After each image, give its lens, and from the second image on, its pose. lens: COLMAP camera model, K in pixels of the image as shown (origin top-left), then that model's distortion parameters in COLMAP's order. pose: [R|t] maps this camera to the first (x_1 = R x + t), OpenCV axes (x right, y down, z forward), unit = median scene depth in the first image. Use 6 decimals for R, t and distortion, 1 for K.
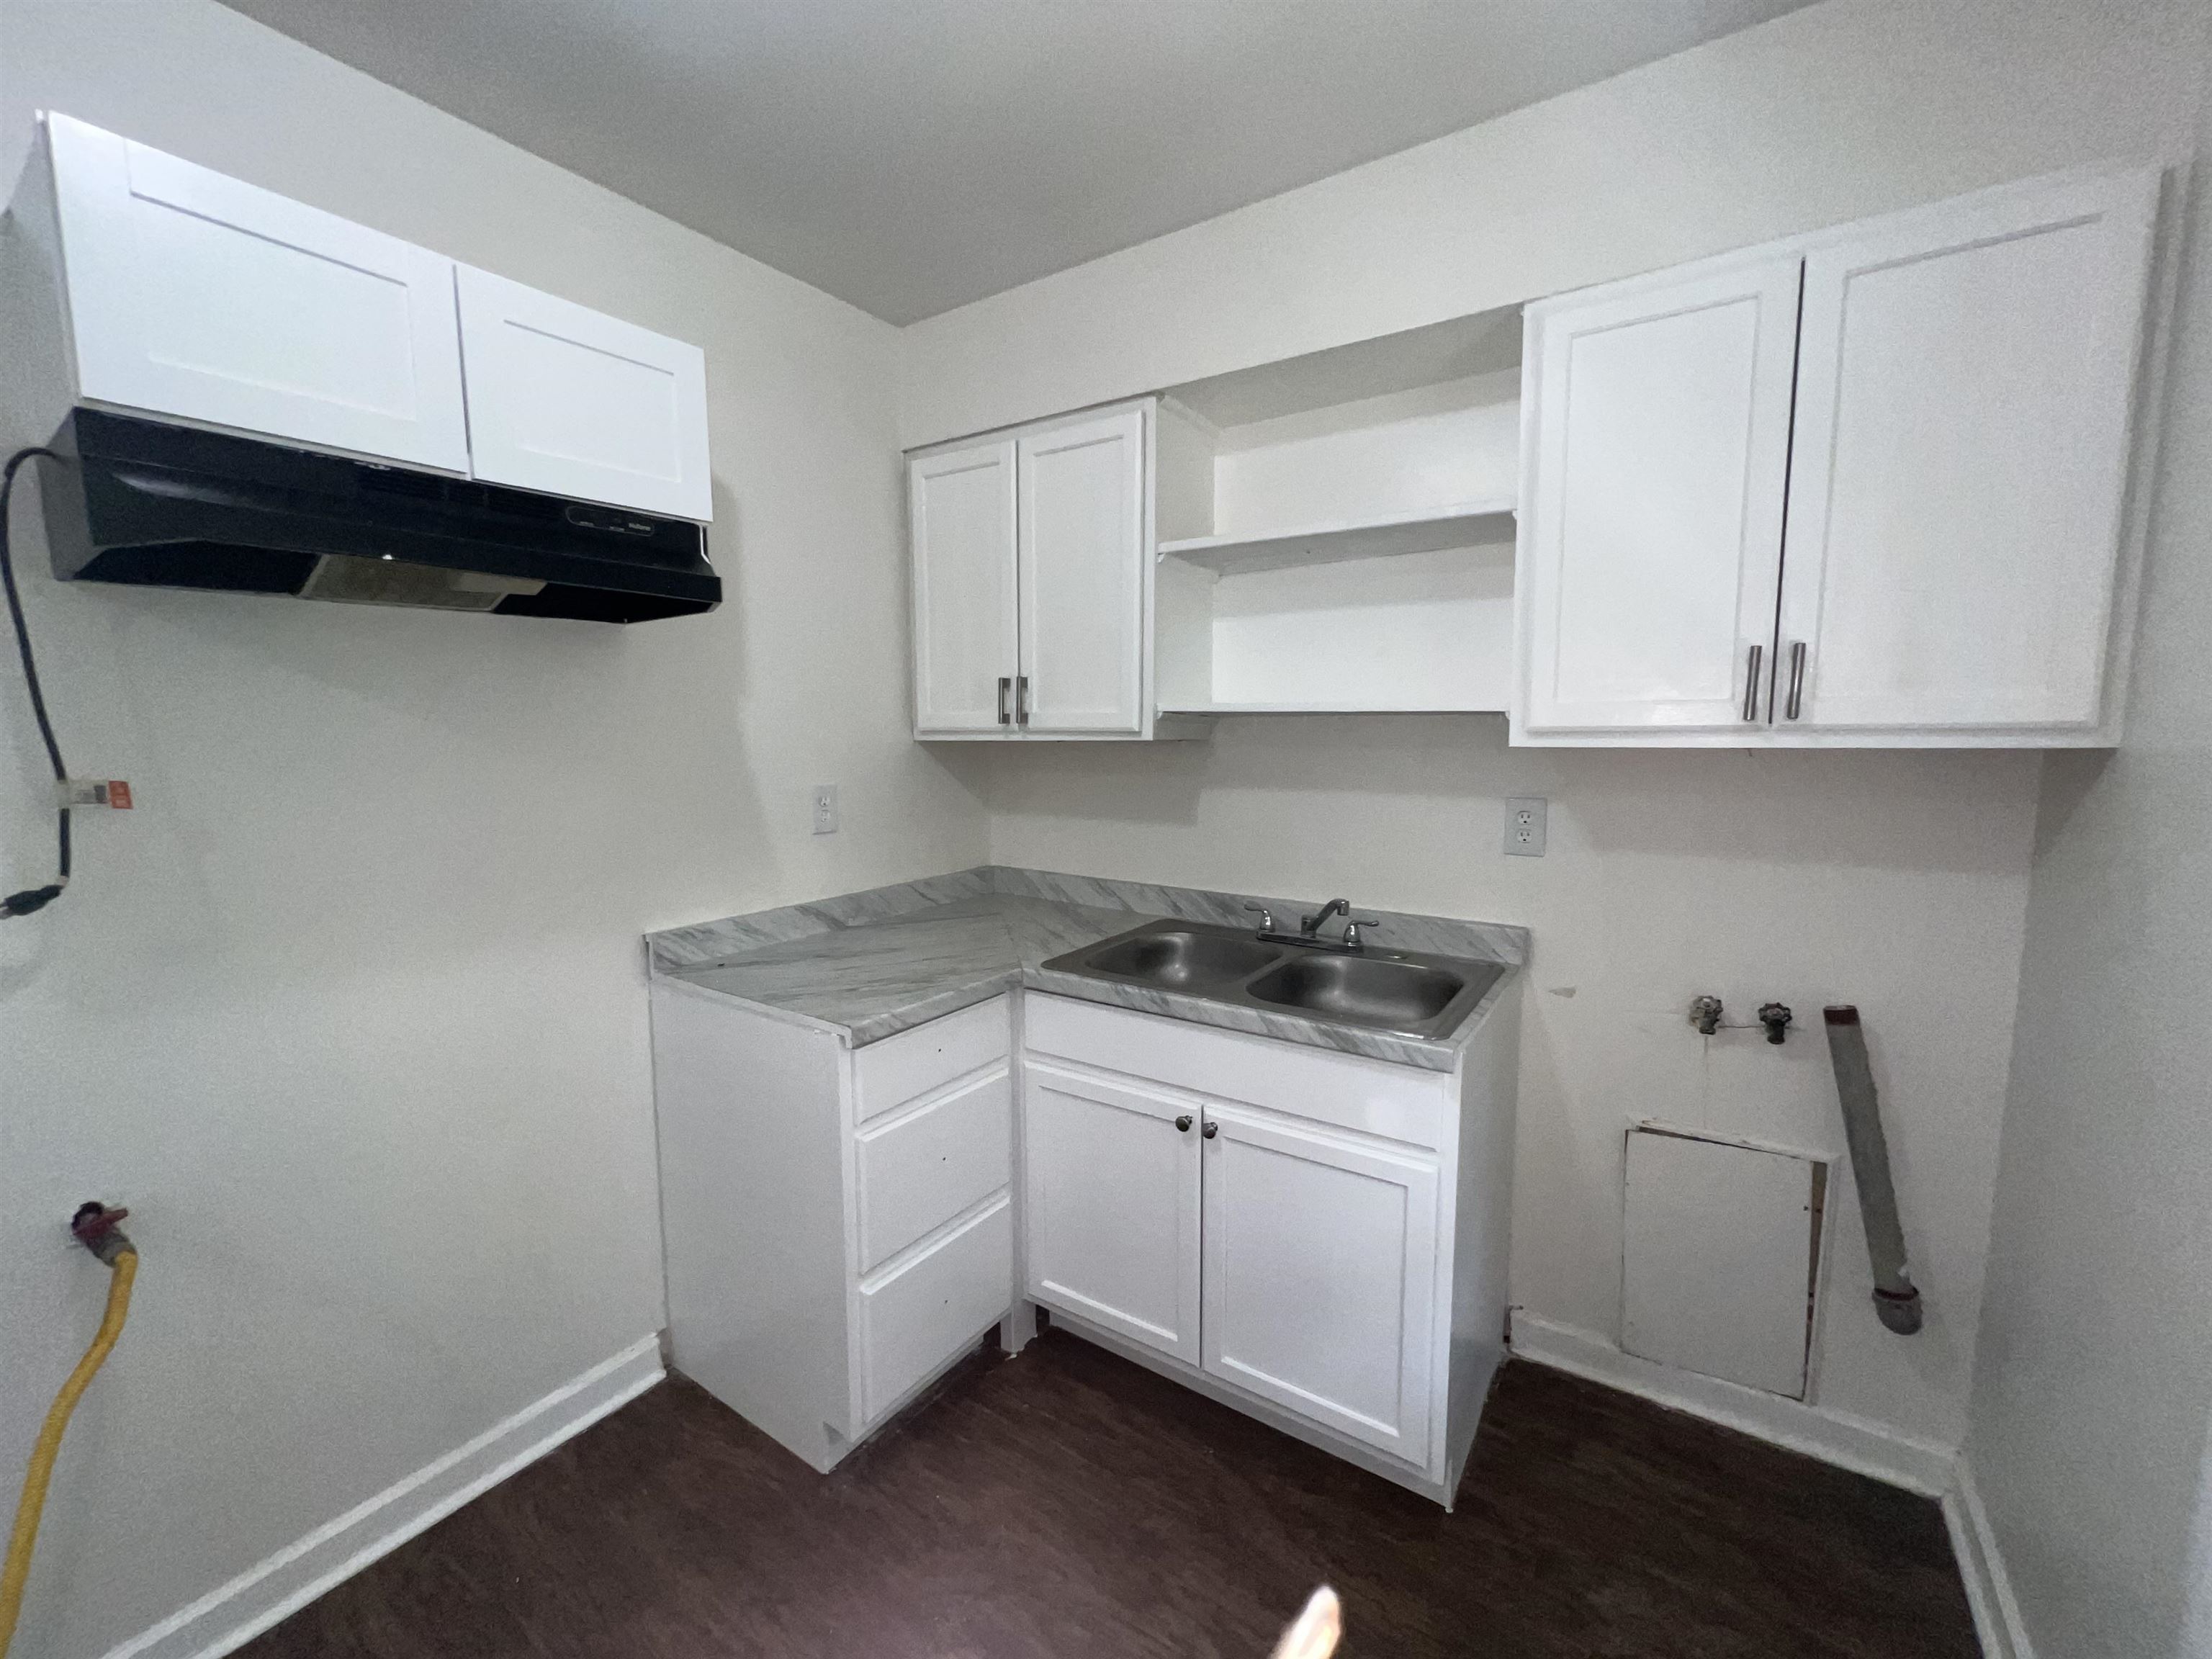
lens RADIAL K [[884.4, 0, 1098.2], [0, 884.4, 825.0], [0, 0, 1]] dist [-0.001452, 0.000588]
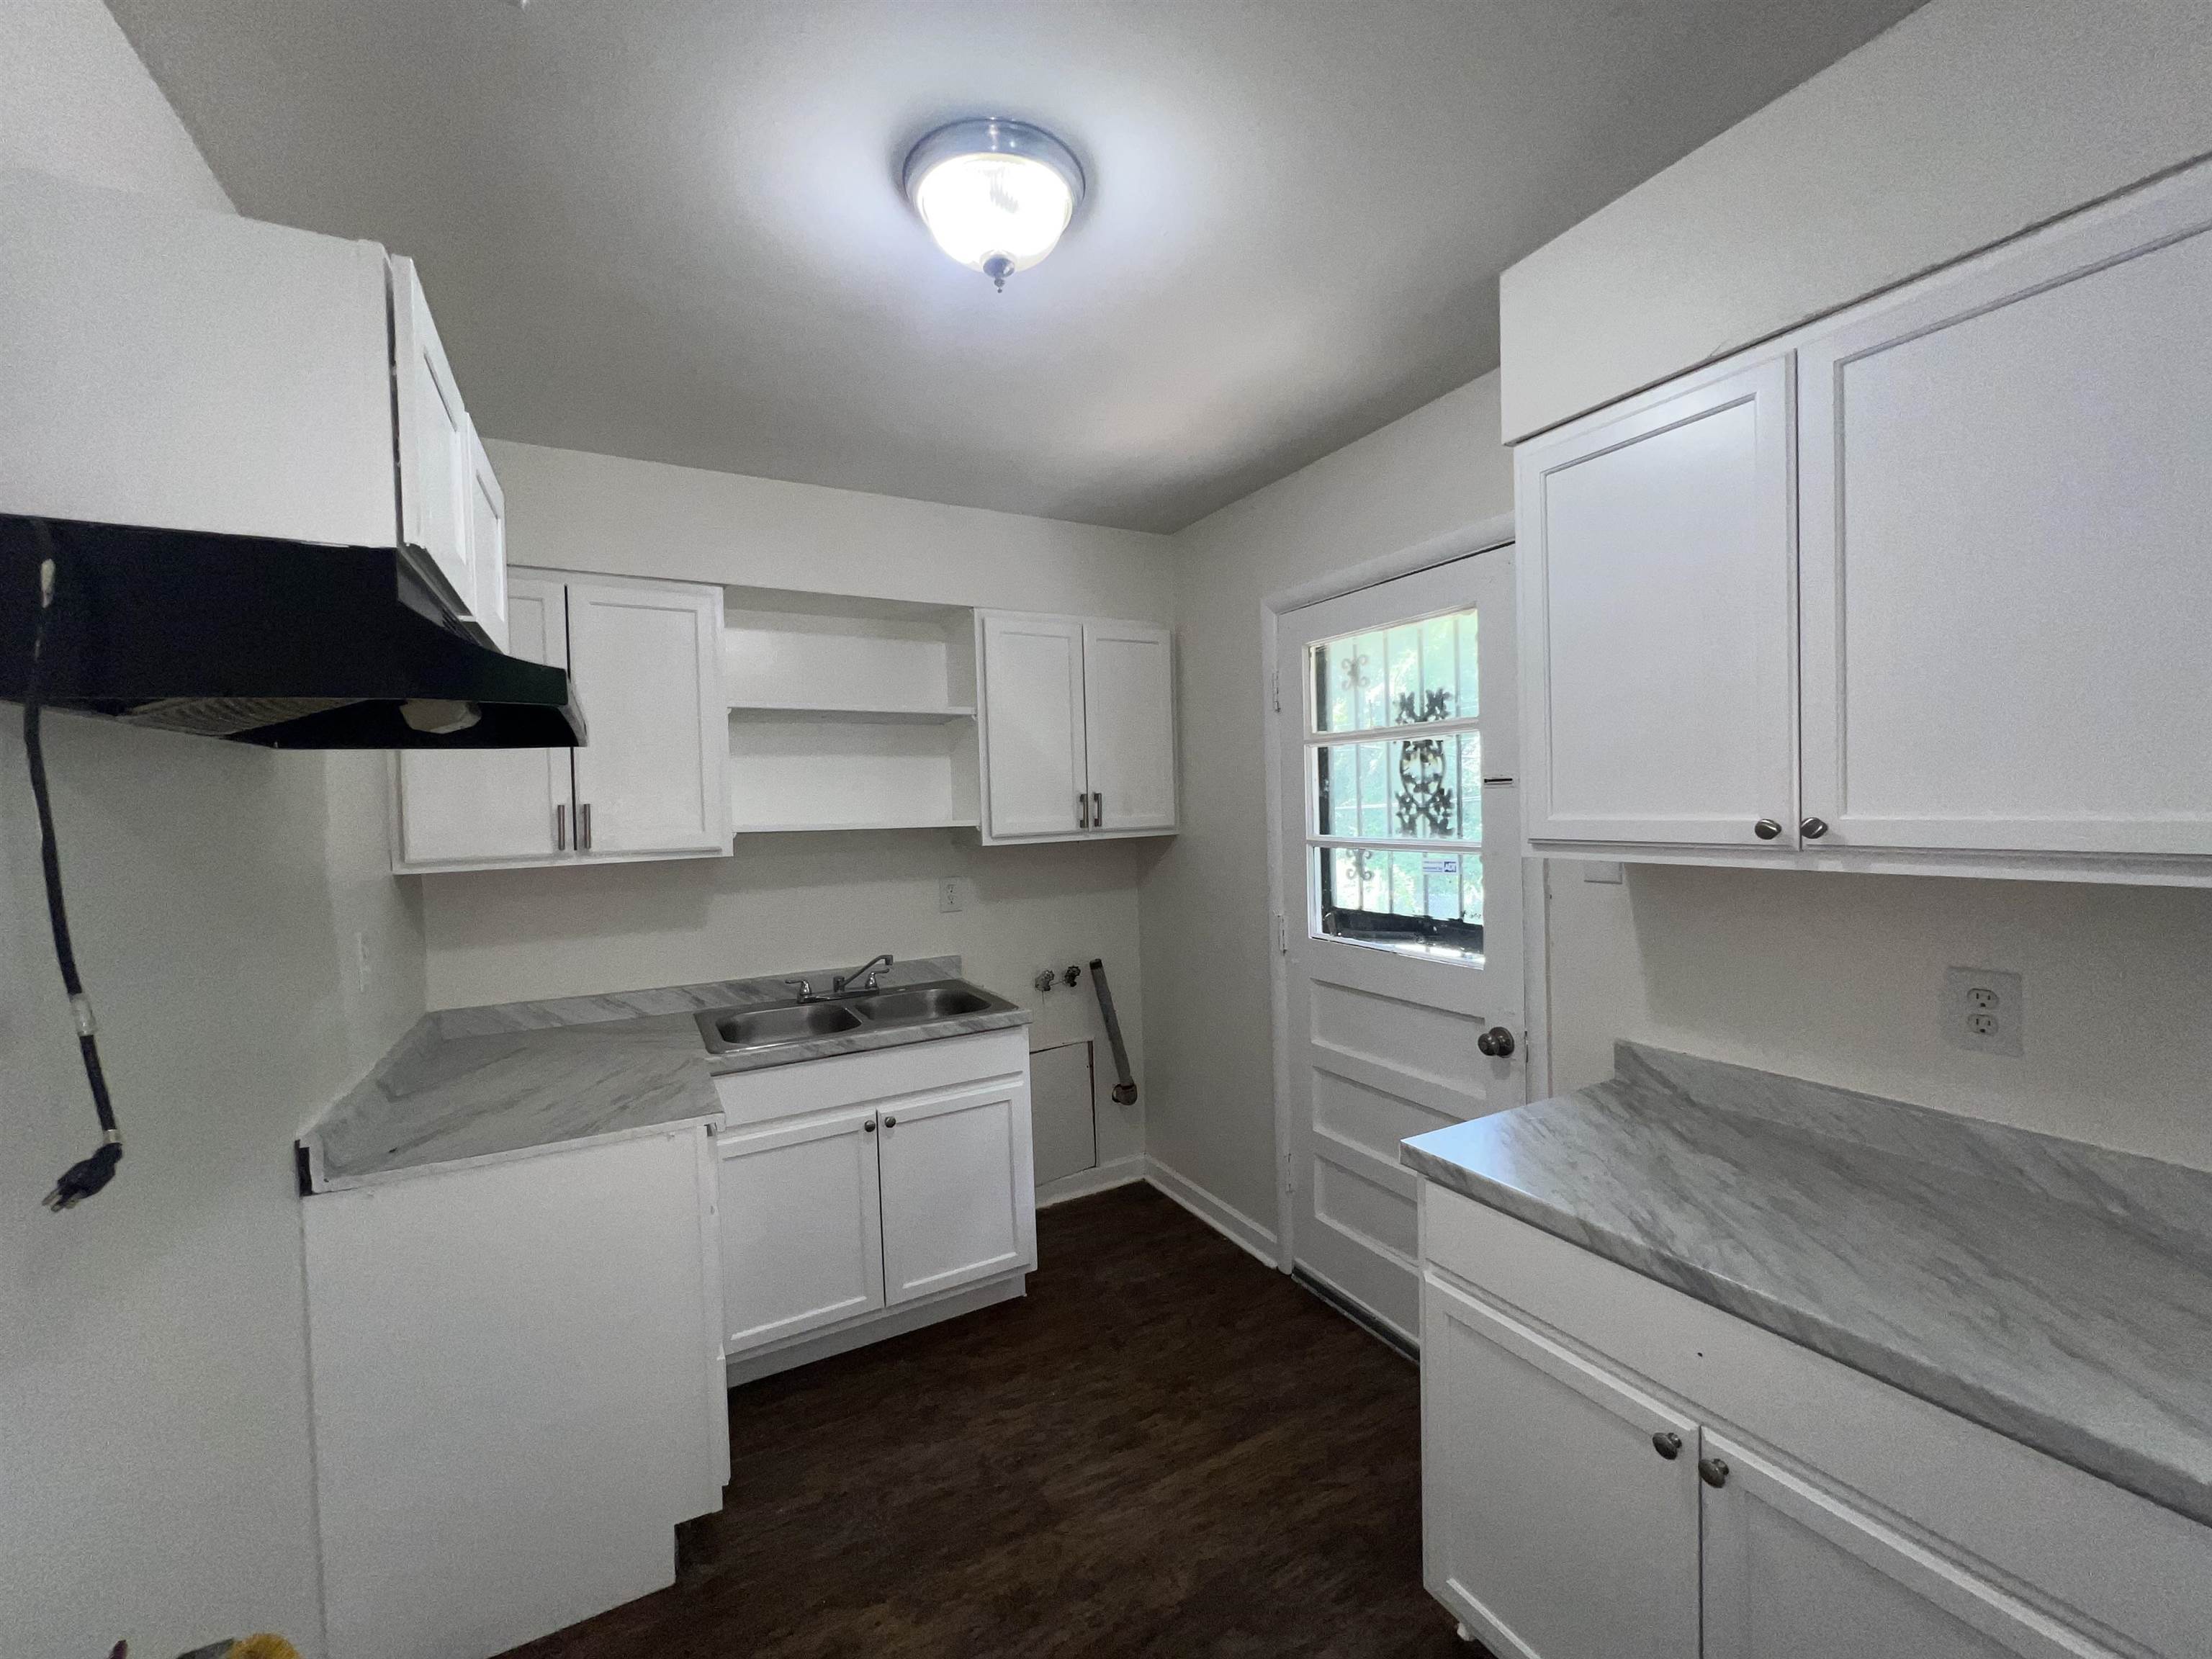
lens RADIAL K [[884.4, 0, 1098.2], [0, 884.4, 825.0], [0, 0, 1]] dist [-0.001452, 0.000588]
pose [[0.458337, -0.027175, 0.888363, -0.965820], [0.127969, 0.991135, -0.035704, -0.036378], [-0.879518, 0.130047, 0.457752, -0.014060]]
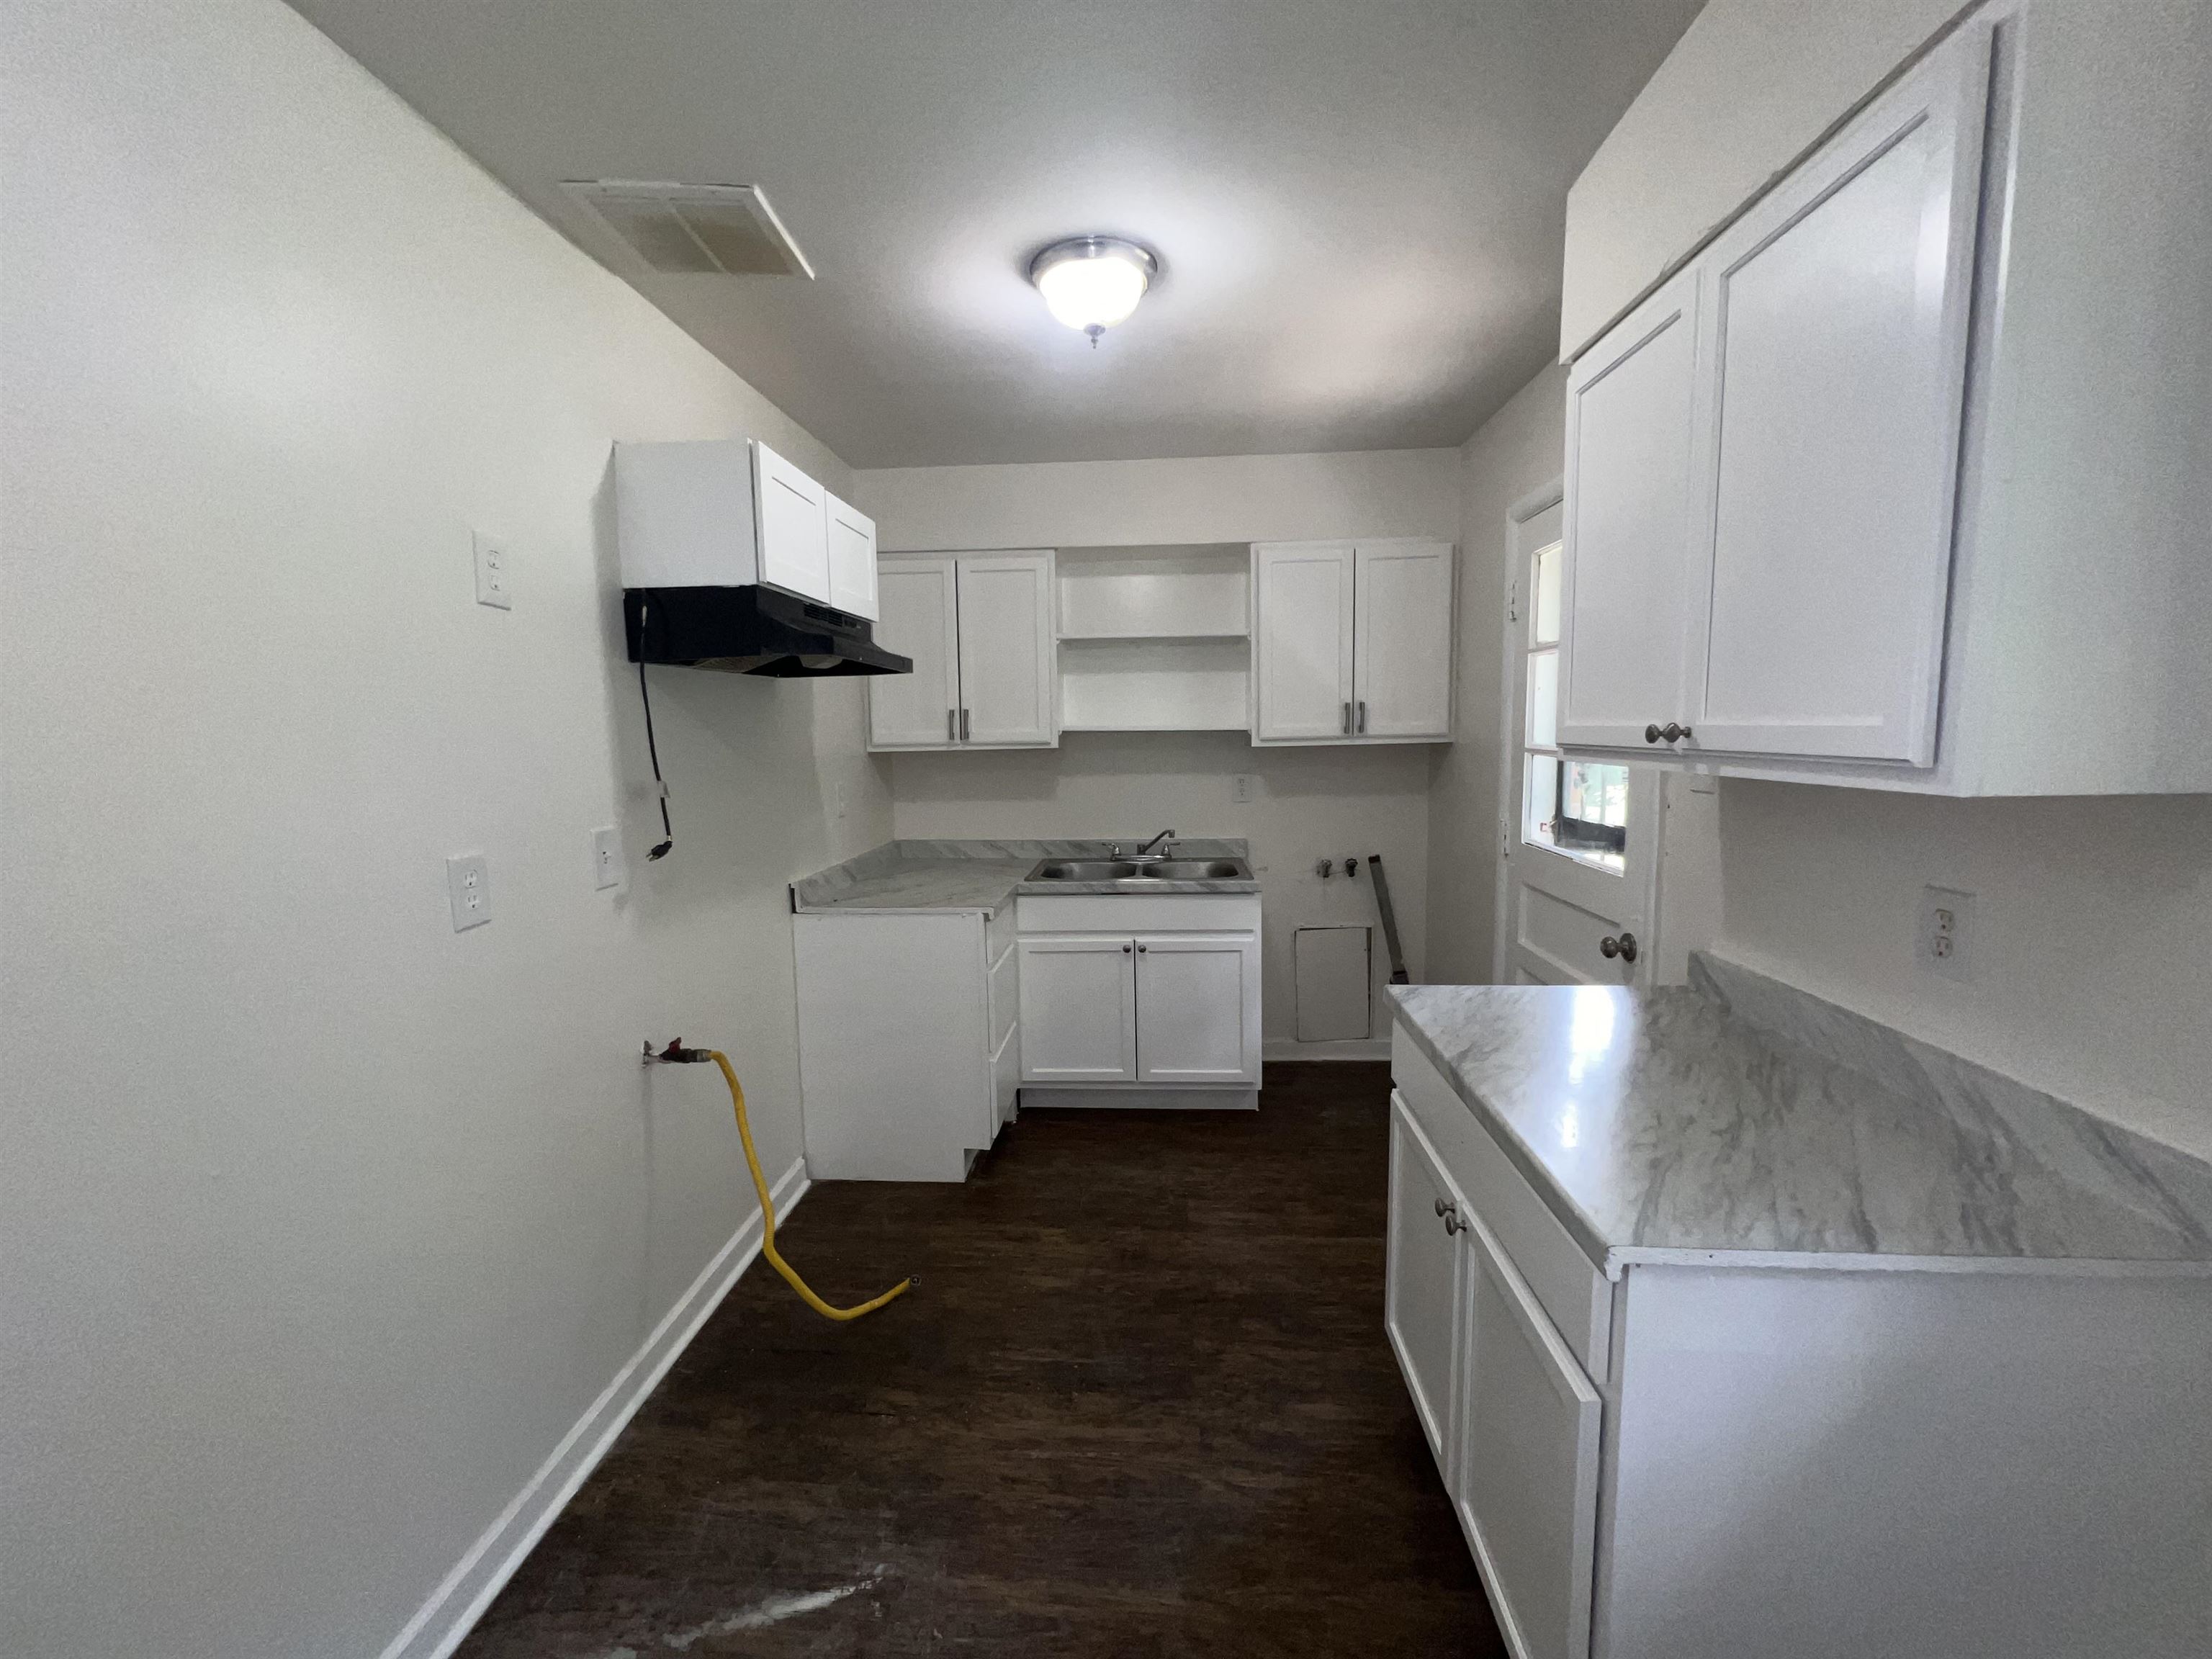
lens RADIAL K [[884.4, 0, 1098.2], [0, 884.4, 825.0], [0, 0, 1]] dist [-0.001452, 0.000588]
pose [[0.863966, -0.063472, 0.499534, -0.888749], [0.069177, 0.997579, 0.007110, 0.055597], [-0.498776, 0.028414, 0.866265, -0.617154]]
